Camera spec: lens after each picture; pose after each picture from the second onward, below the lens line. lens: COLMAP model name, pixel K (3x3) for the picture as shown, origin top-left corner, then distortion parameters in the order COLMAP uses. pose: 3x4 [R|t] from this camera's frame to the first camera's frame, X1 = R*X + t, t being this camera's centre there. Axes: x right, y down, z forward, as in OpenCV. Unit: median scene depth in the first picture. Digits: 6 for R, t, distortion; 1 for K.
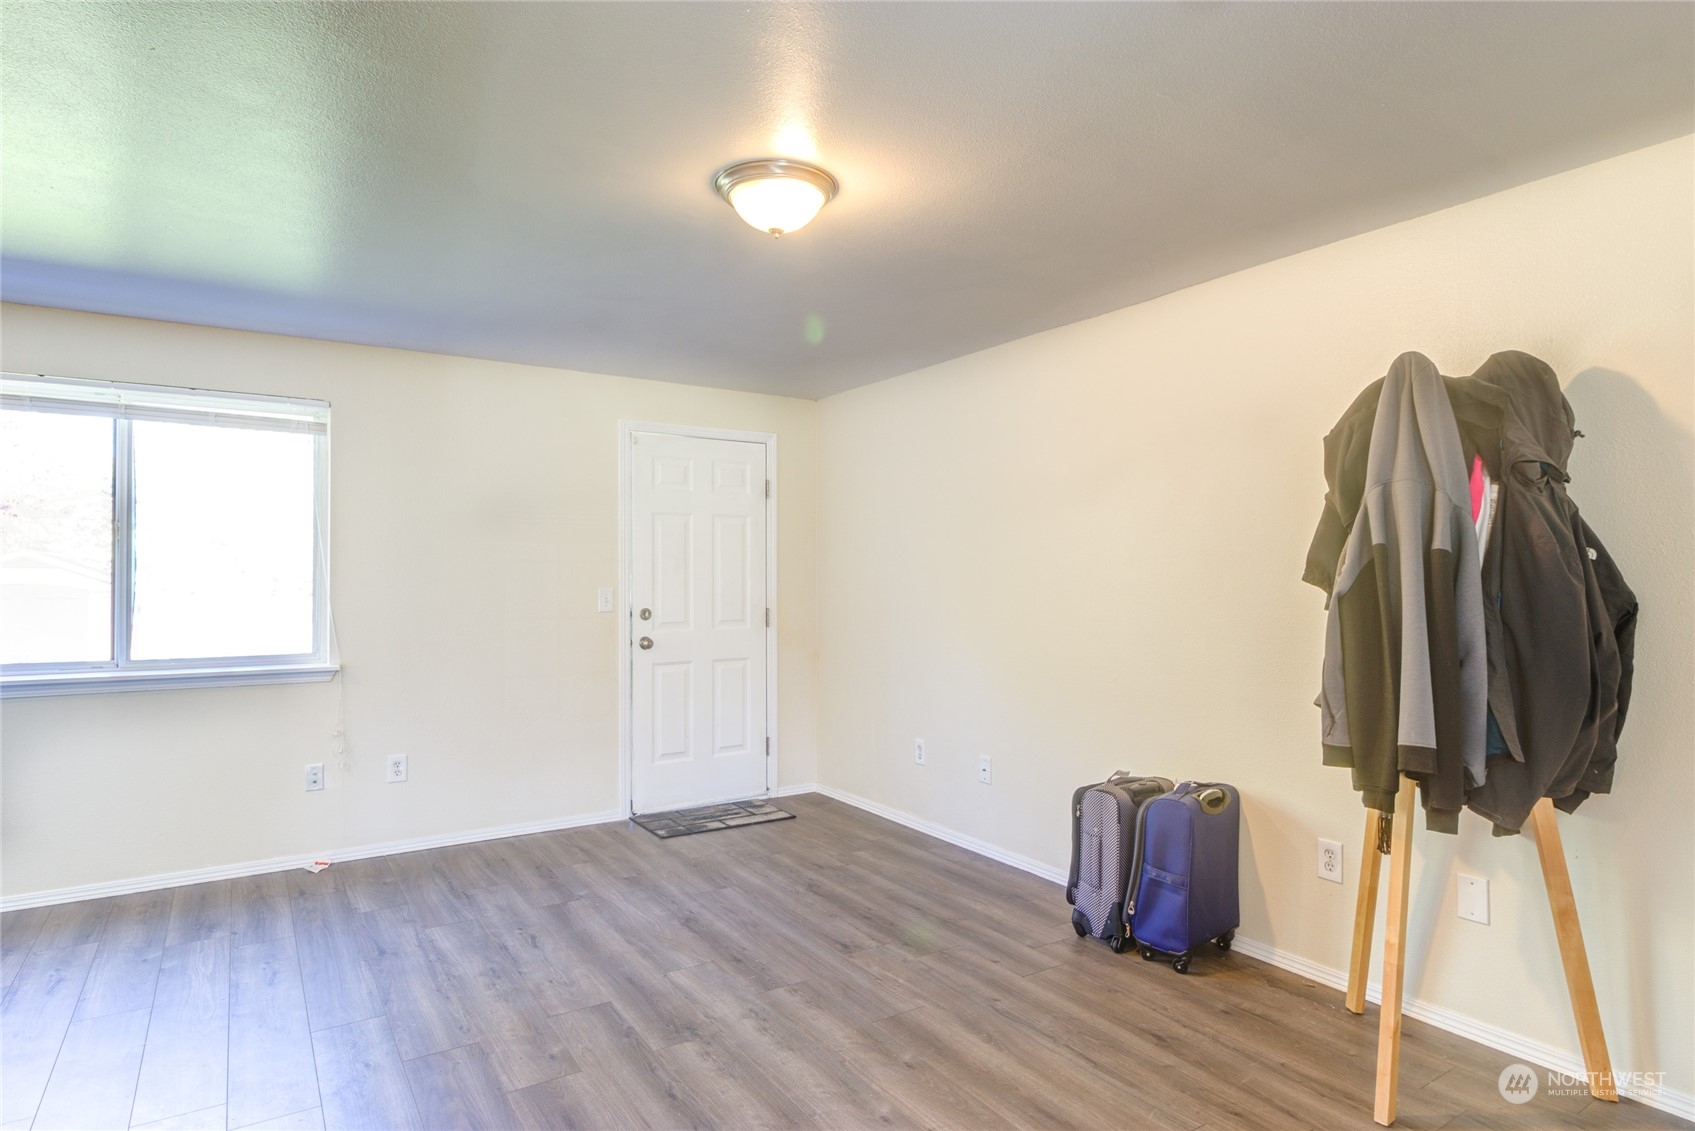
lens RADIAL K [[934.1, 0, 846.9], [0, 934.1, 571.4], [0, 0, 1]] dist [0.008966, -0.010512]
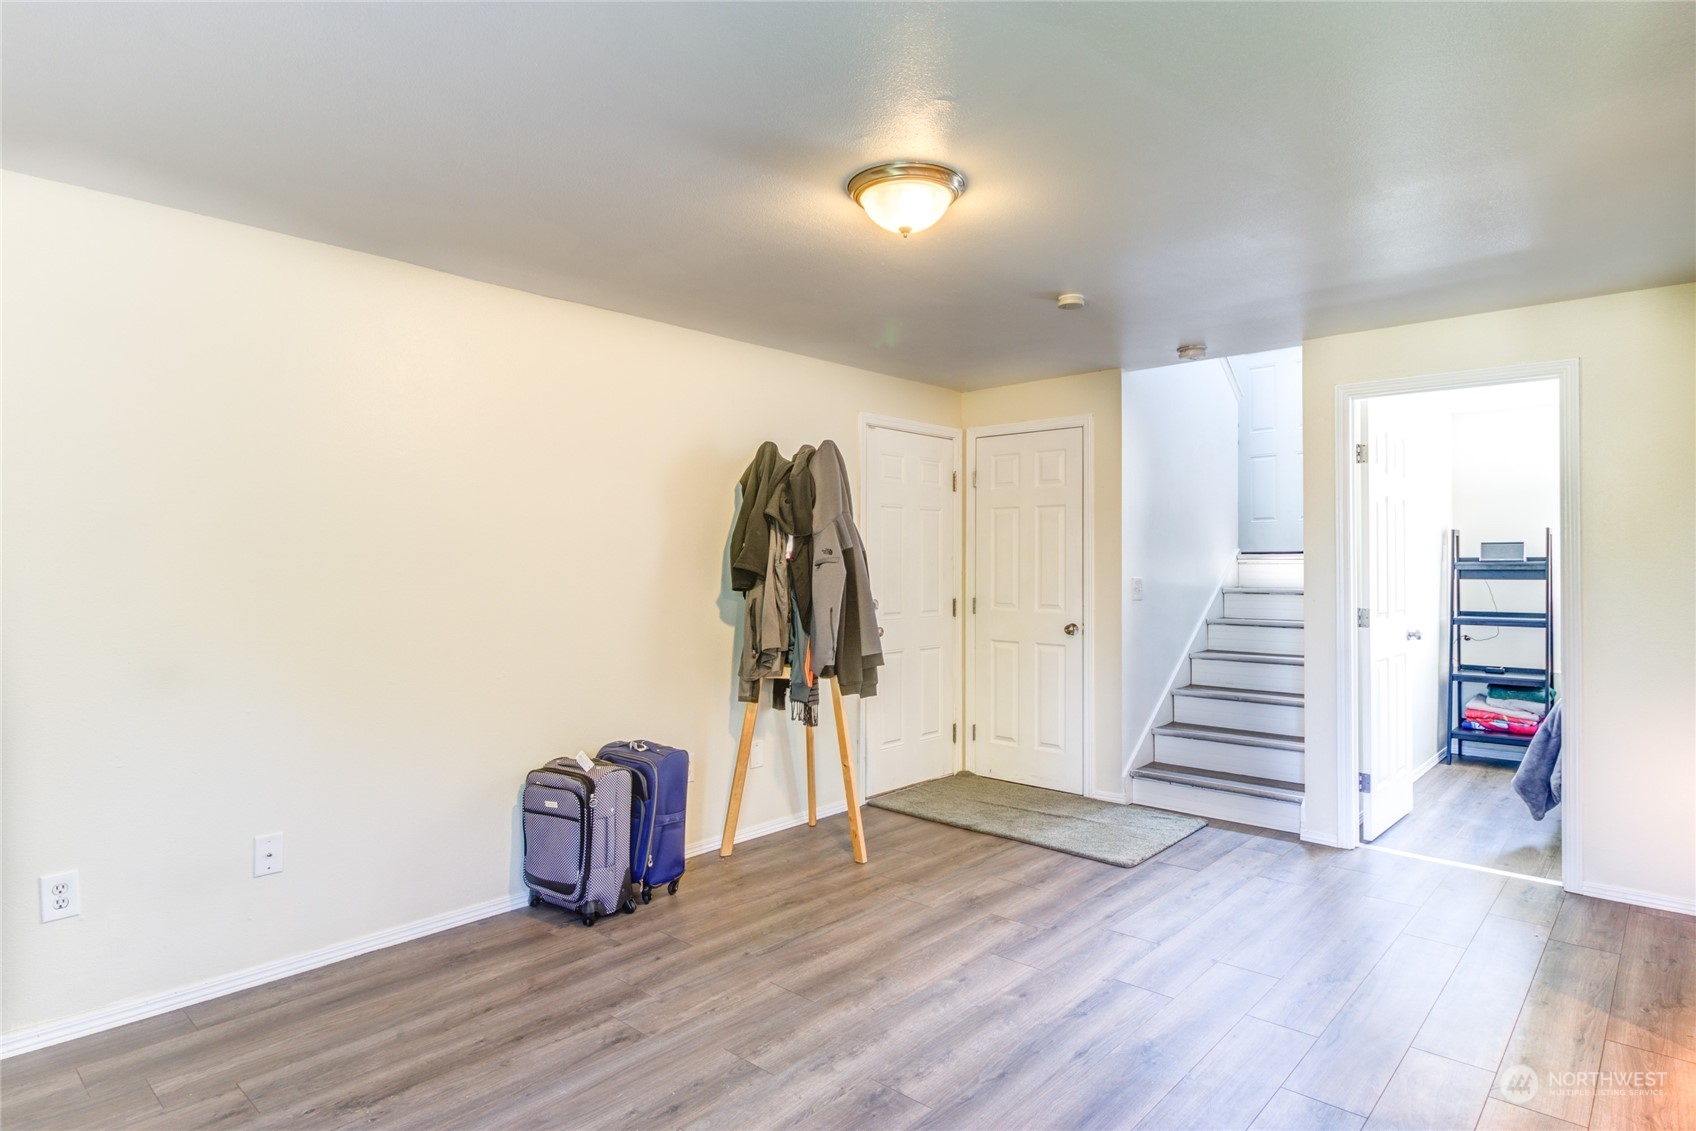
lens RADIAL K [[934.6, 0, 849.1], [0, 934.6, 558.9], [0, 0, 1]] dist [0.008966, -0.010512]
pose [[-0.258374, 0.002168, 0.966043, -0.898026], [-0.002431, 0.999993, -0.002895, 0.001062], [-0.966042, -0.003097, -0.258367, 1.133152]]
